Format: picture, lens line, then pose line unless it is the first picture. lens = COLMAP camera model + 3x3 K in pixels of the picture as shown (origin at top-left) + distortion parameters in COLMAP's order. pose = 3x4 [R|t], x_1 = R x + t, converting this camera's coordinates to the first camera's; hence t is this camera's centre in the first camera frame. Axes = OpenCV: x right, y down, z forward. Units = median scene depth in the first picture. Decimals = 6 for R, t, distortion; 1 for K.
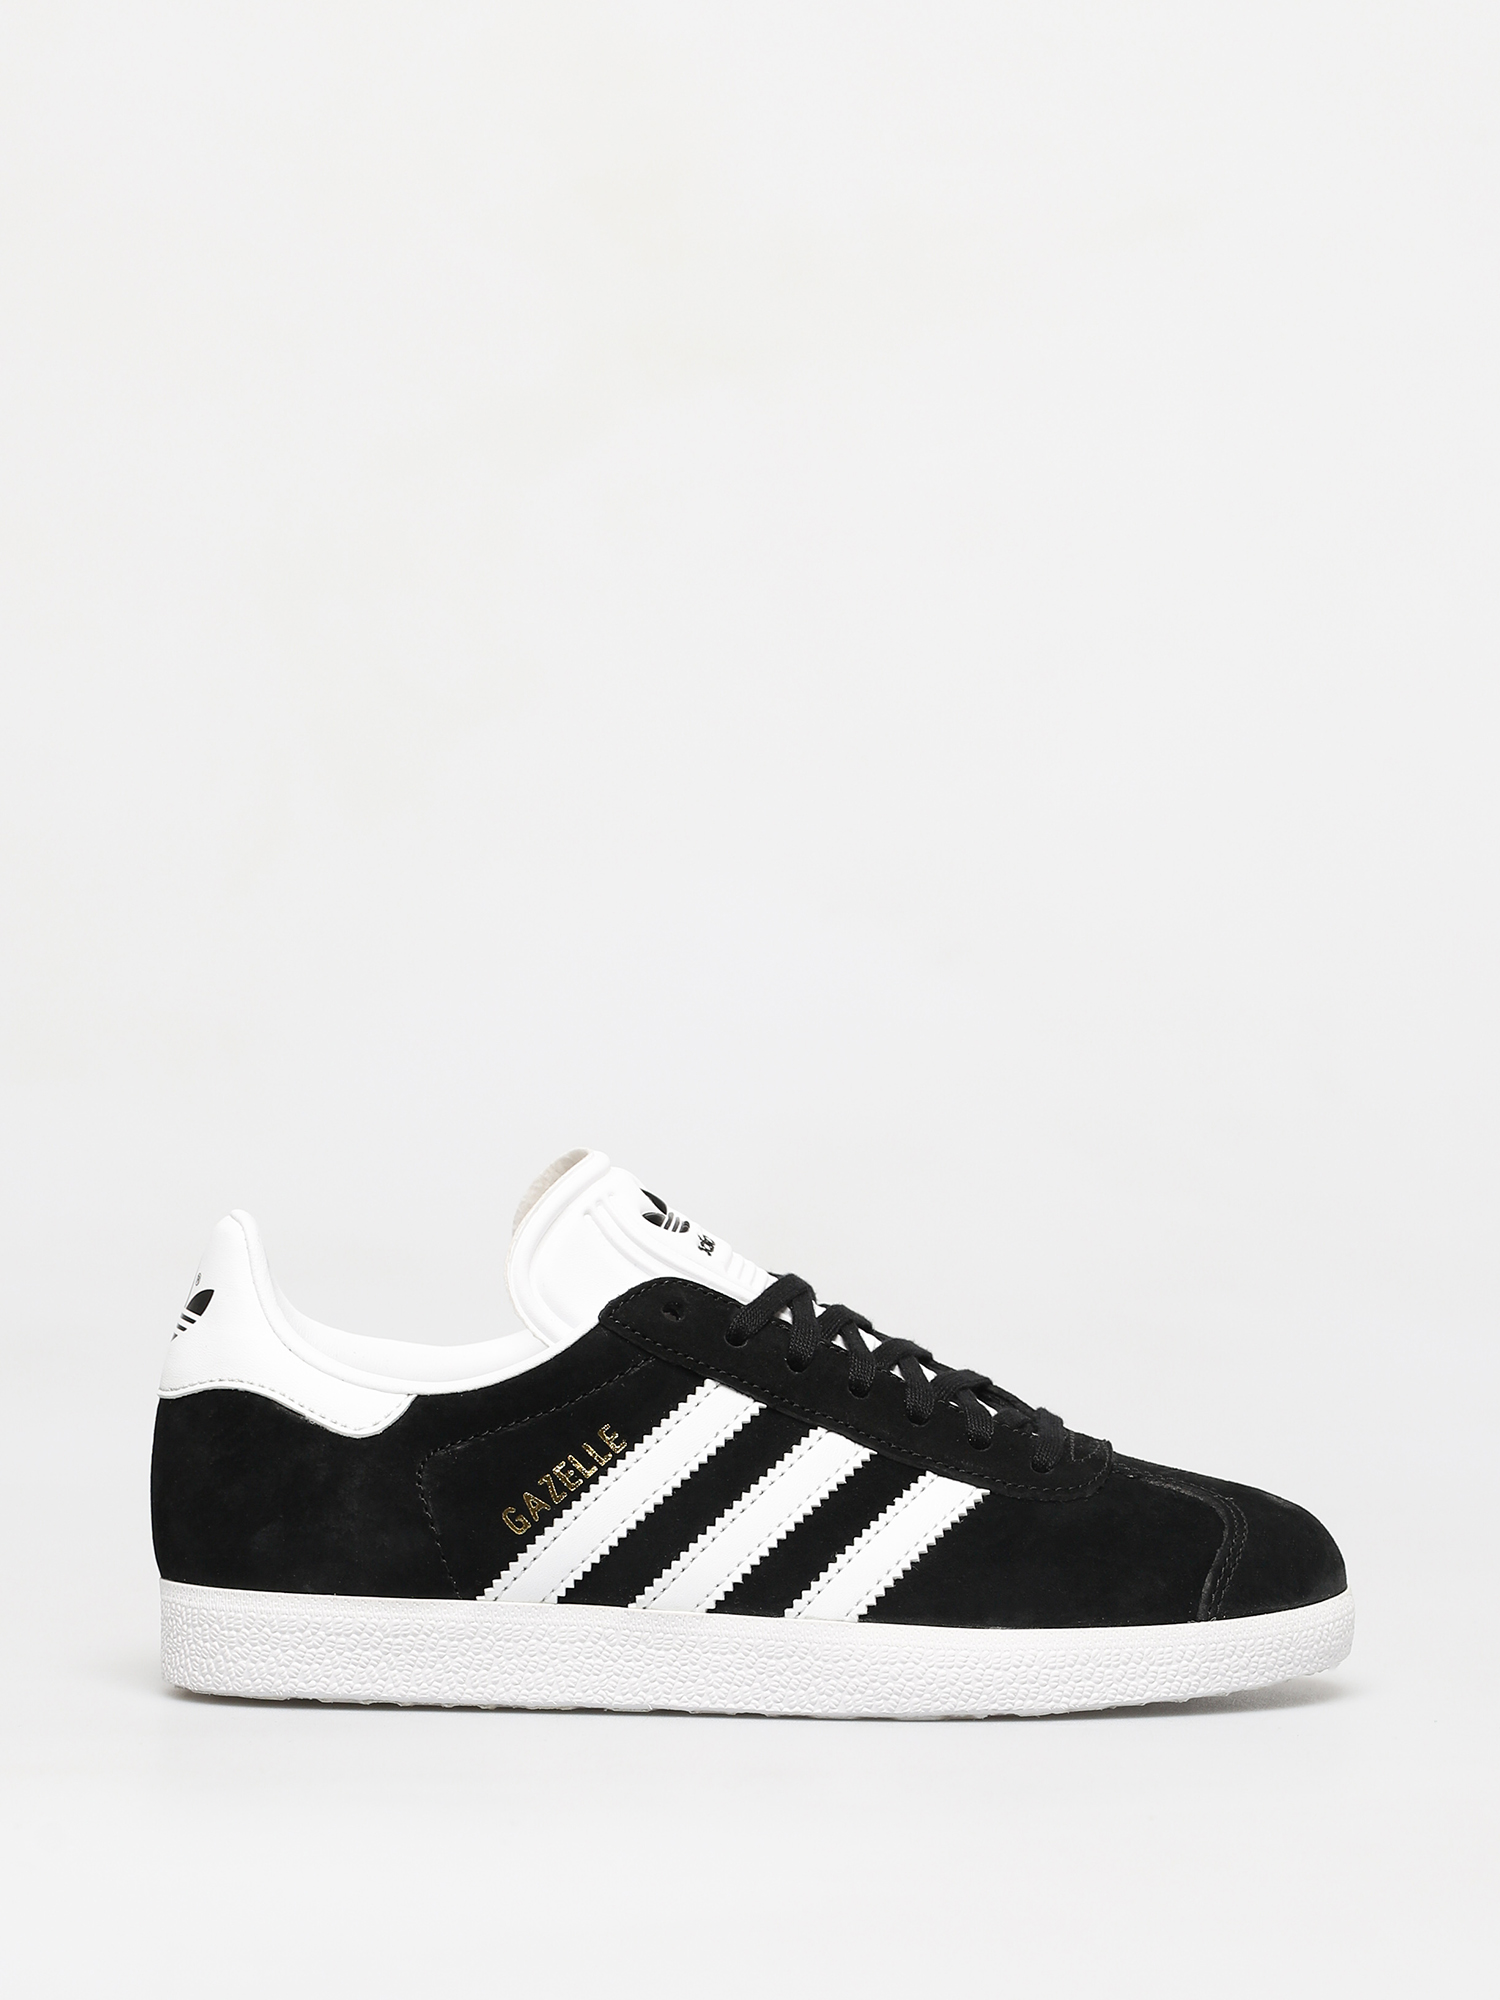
lens RADIAL K [[5709.8, 0, 748.3], [0, 5709.8, 998.9], [0, 0, 1]] dist [-0.091281, 0.000000]
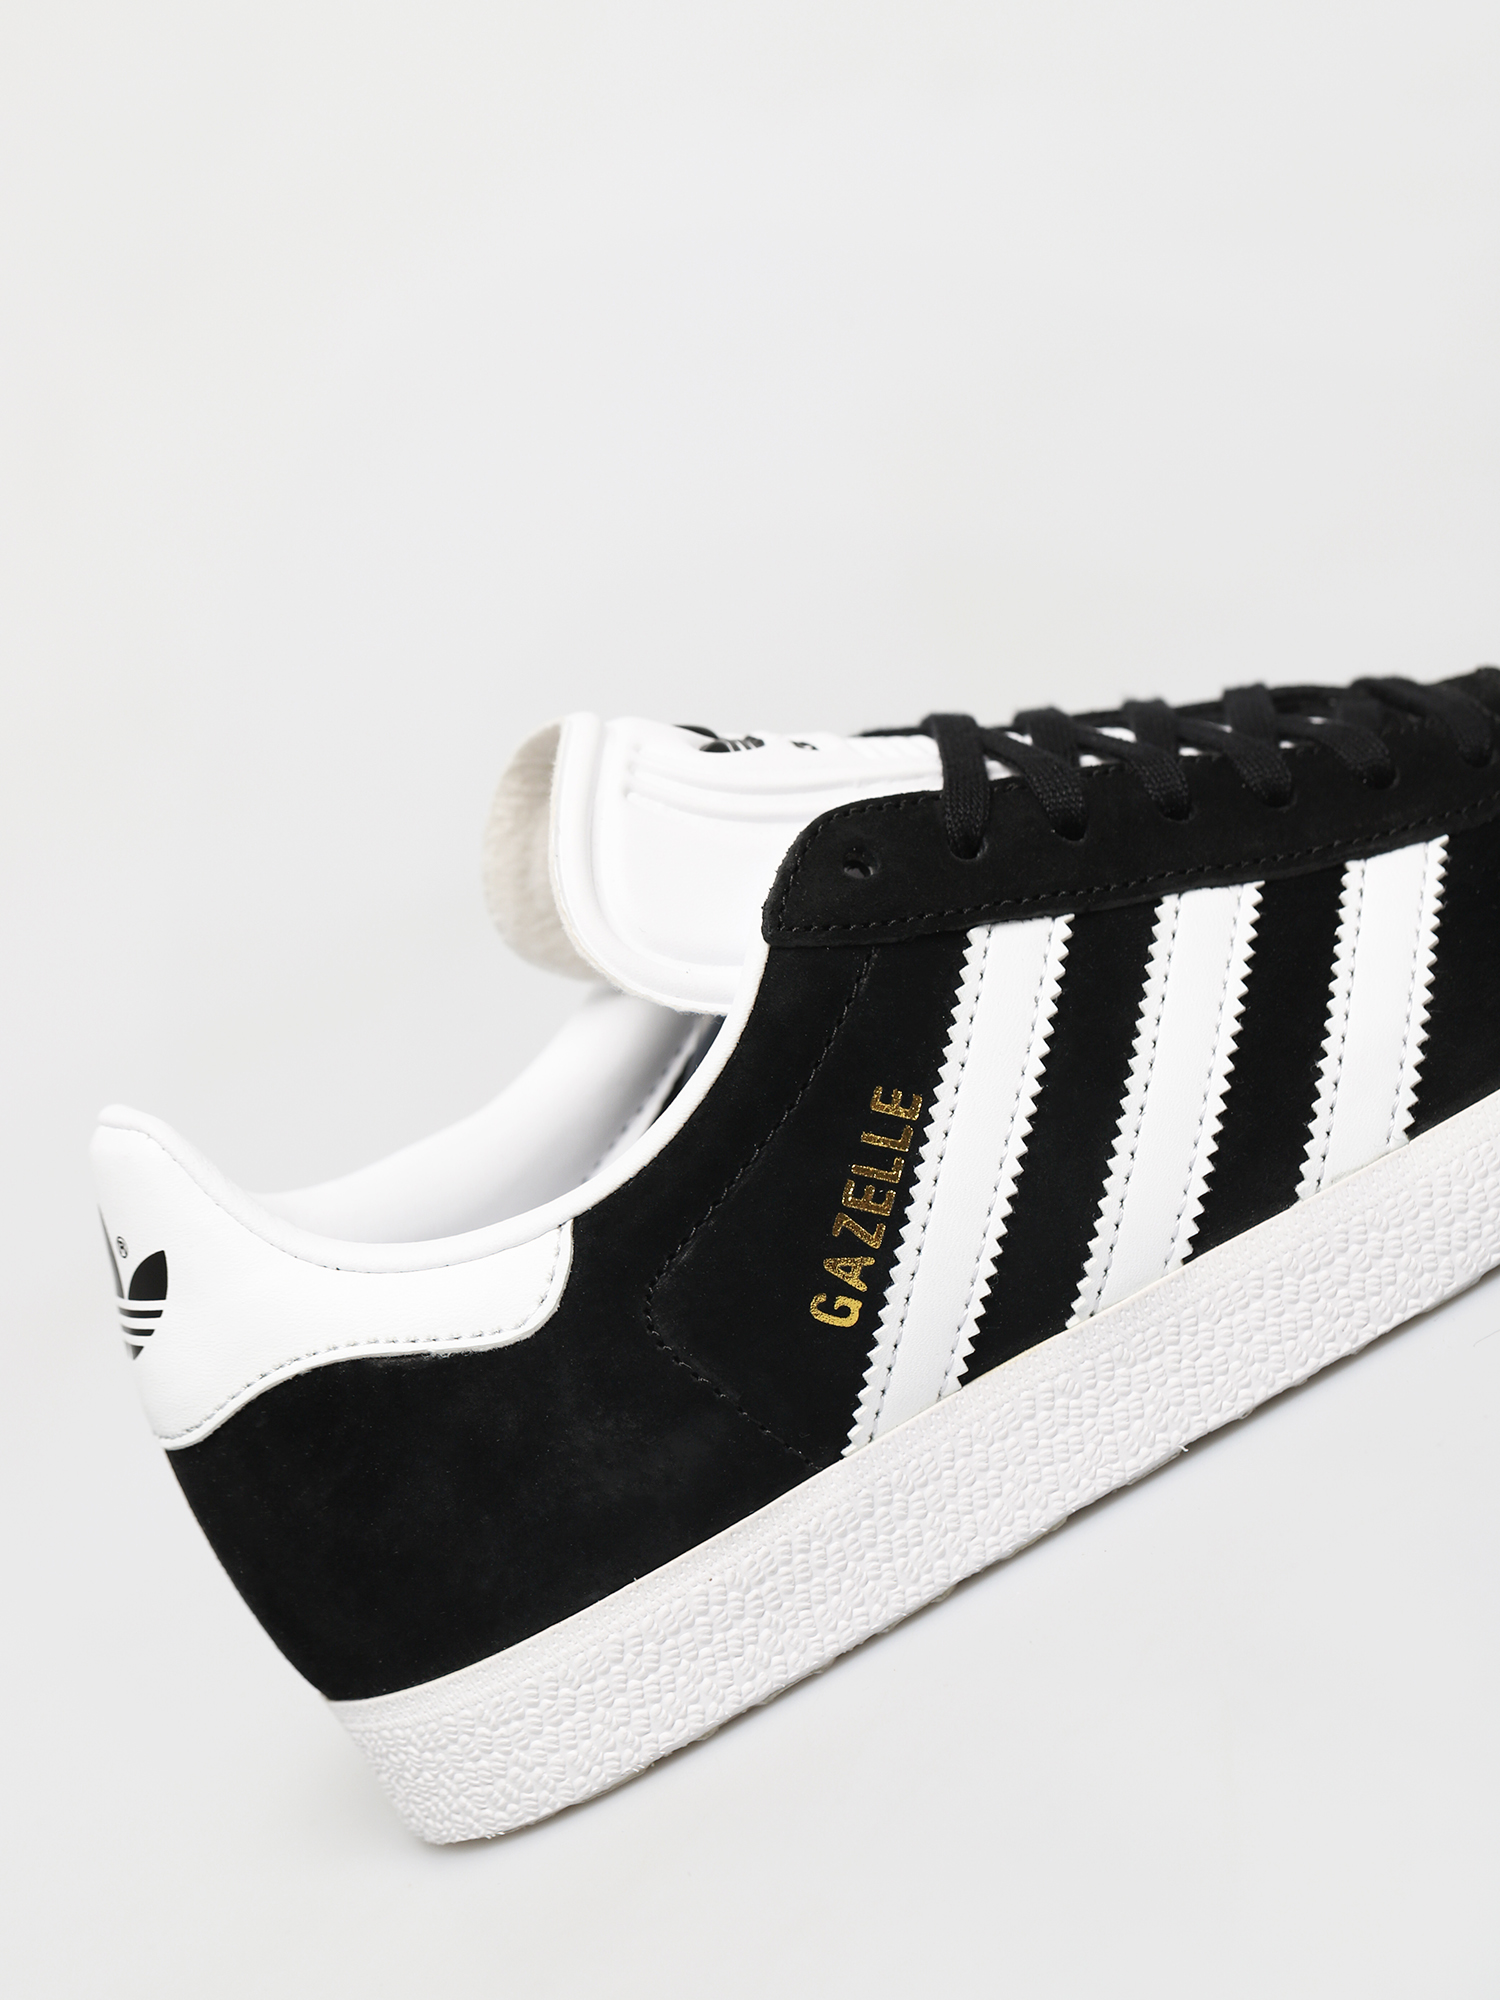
lens RADIAL K [[5709.8, 0, 751.6], [0, 5709.8, 996.2], [0, 0, 1]] dist [-0.091281, 0.000000]
pose [[0.840591, -0.535829, 0.079336, -0.076806], [0.523136, 0.841059, 0.137652, -0.020608], [-0.140484, -0.074206, 0.987298, 0.422725]]
